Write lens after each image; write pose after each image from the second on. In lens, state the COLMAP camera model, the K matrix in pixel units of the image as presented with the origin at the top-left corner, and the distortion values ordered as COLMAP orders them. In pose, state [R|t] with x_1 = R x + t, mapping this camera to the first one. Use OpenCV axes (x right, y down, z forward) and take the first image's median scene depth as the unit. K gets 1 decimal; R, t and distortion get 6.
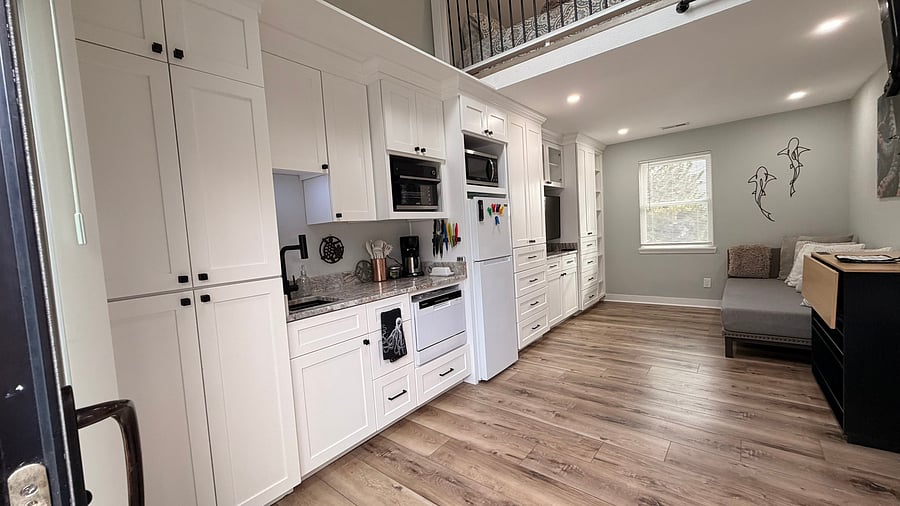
lens RADIAL K [[355.8, 0, 450.2], [0, 355.8, 253.7], [0, 0, 1]] dist [-0.002487, 0.000281]
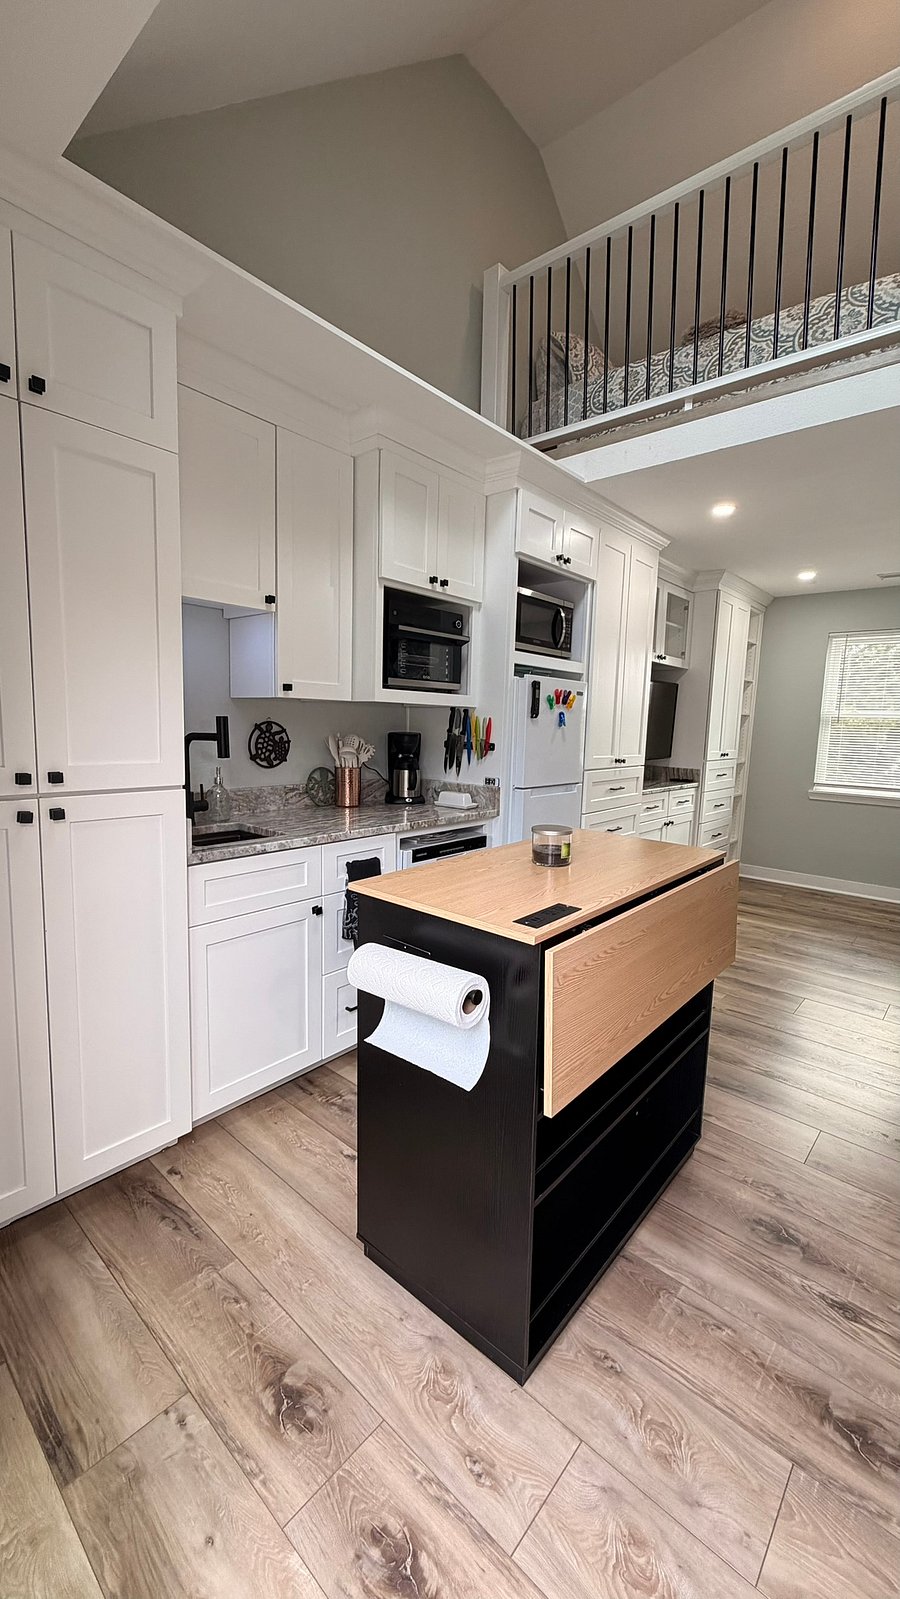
lens RADIAL K [[632.2, 0, 453.3], [0, 632.2, 797.4], [0, 0, 1]] dist [-0.002487, 0.000281]
pose [[0.994945, 0.098029, -0.021805, -0.005930], [-0.096643, 0.993661, 0.057432, -0.012728], [0.027297, -0.055034, 0.998111, -0.014526]]
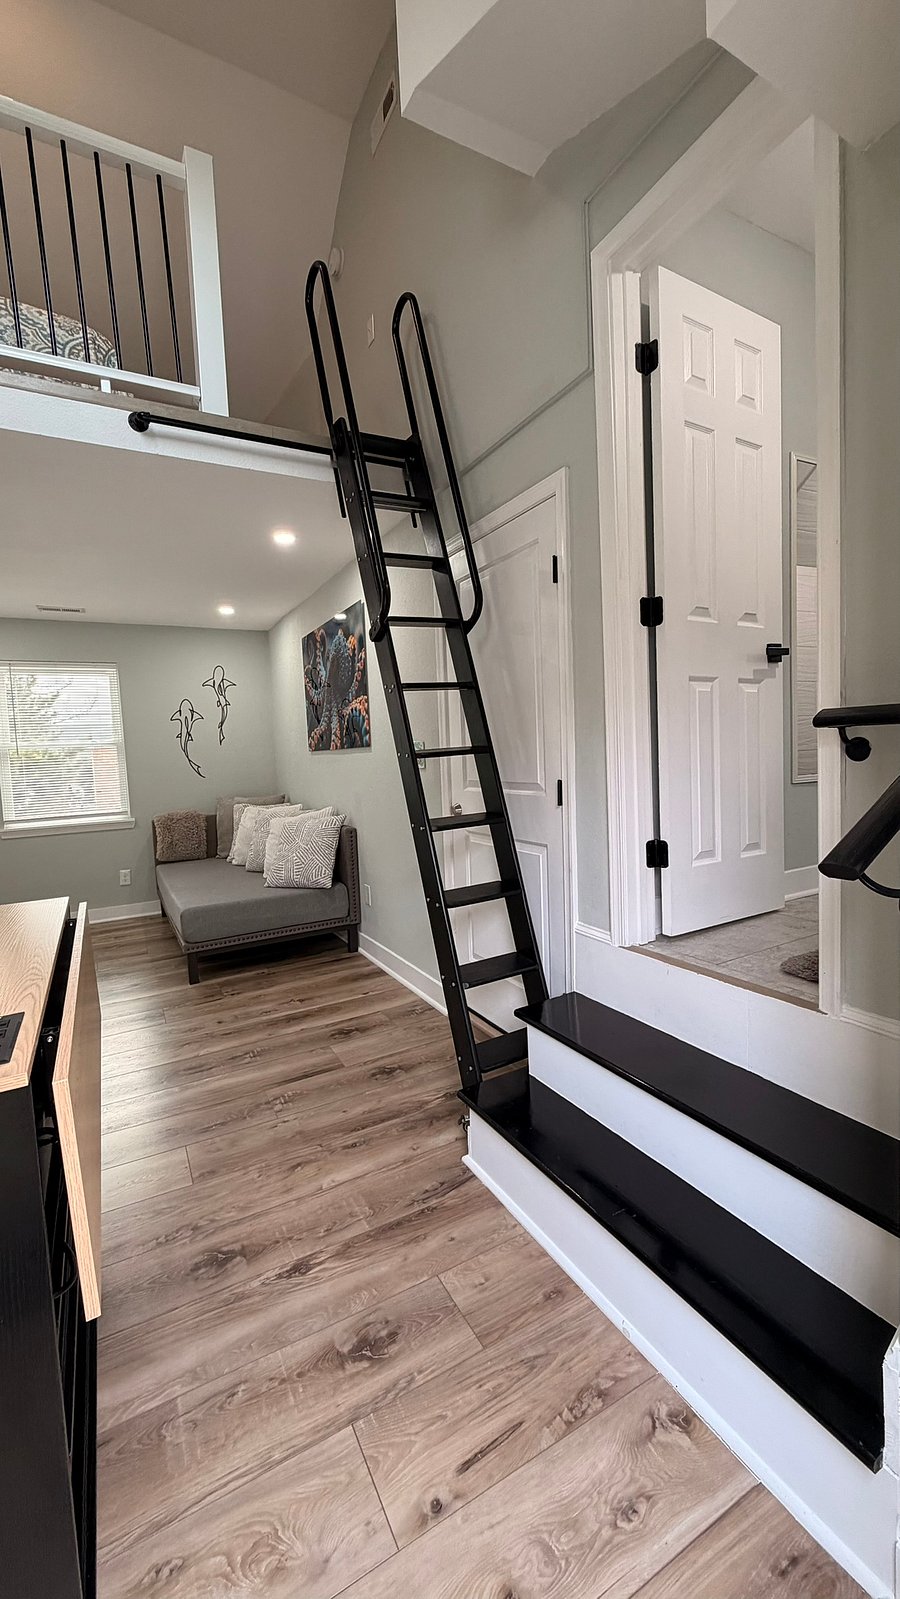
lens RADIAL K [[632.2, 0, 445.1], [0, 632.2, 798.9], [0, 0, 1]] dist [-0.002487, 0.000281]
pose [[0.383018, -0.021525, 0.923490, -0.151279], [0.076332, 0.997047, -0.008419, -0.002757], [-0.920582, 0.073716, 0.383530, 0.148176]]
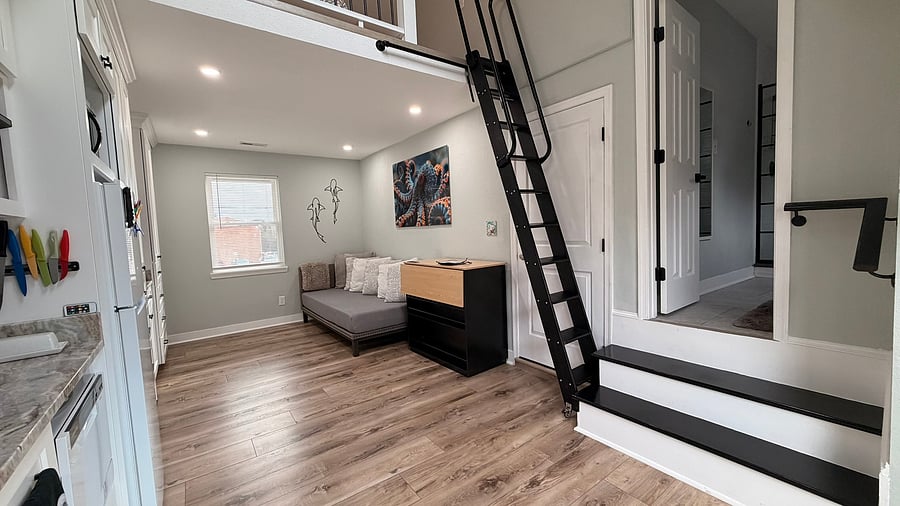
lens RADIAL K [[355.8, 0, 447.7], [0, 355.8, 254.7], [0, 0, 1]] dist [-0.002487, 0.000281]
pose [[0.255650, -0.016716, 0.966625, -0.375825], [0.085282, 0.996343, -0.005326, -0.013279], [-0.963001, 0.083798, 0.256140, 0.551833]]
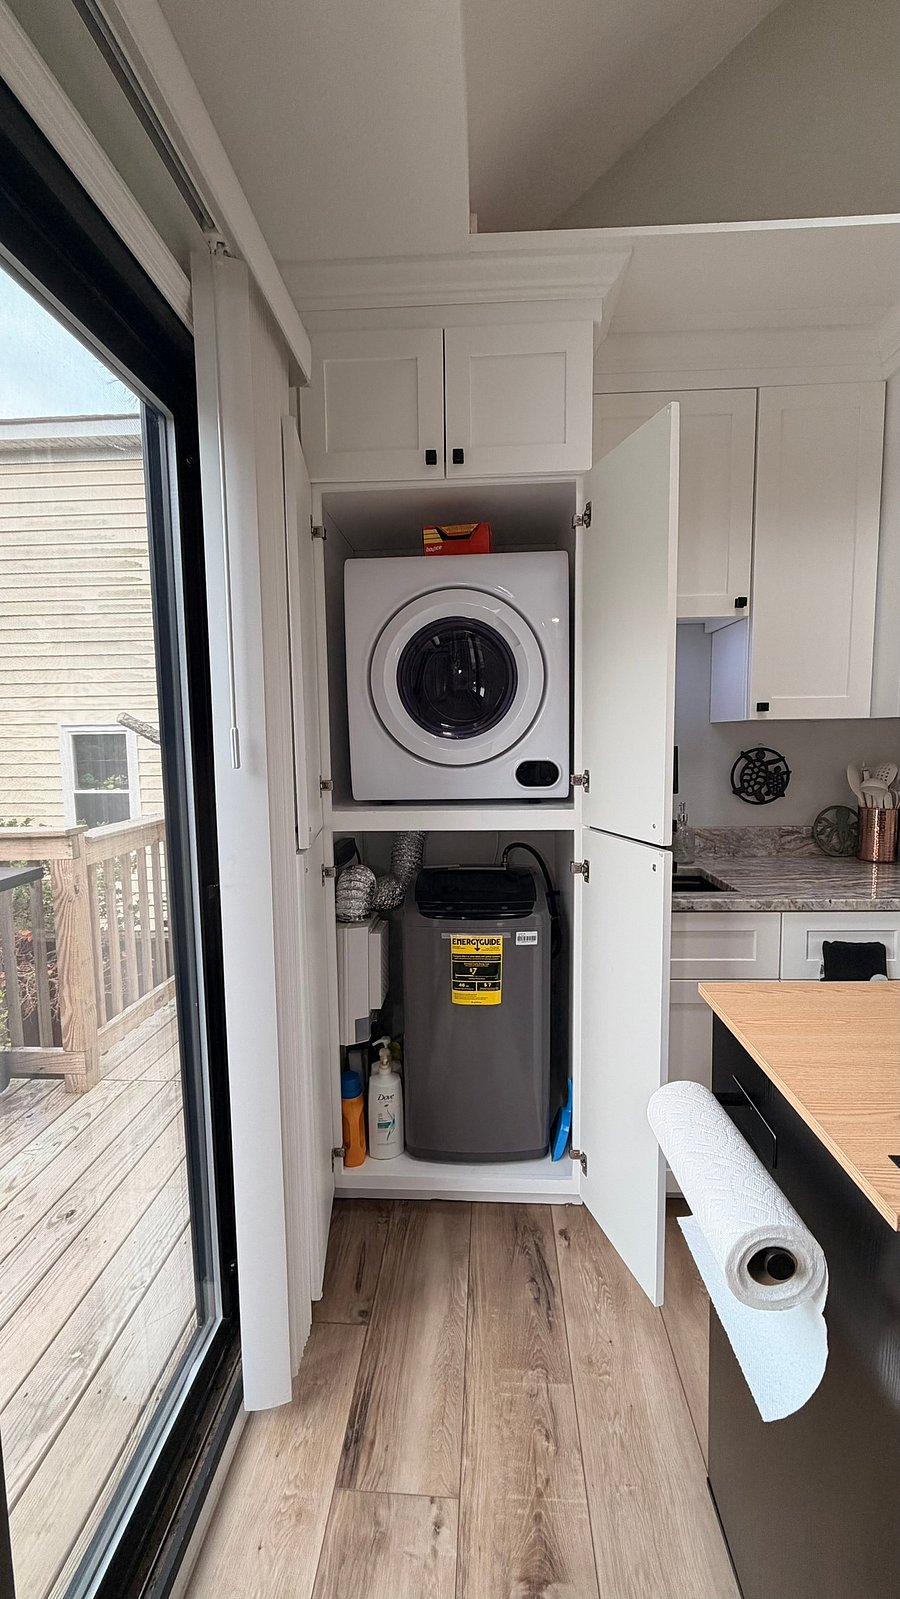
lens RADIAL K [[632.2, 0, 454.2], [0, 632.2, 798.9], [0, 0, 1]] dist [-0.002487, 0.000281]
pose [[0.585992, 0.132897, -0.799344, 0.098358], [-0.074751, 0.991119, 0.109982, -0.039885], [0.806861, -0.004696, 0.590722, 0.158170]]
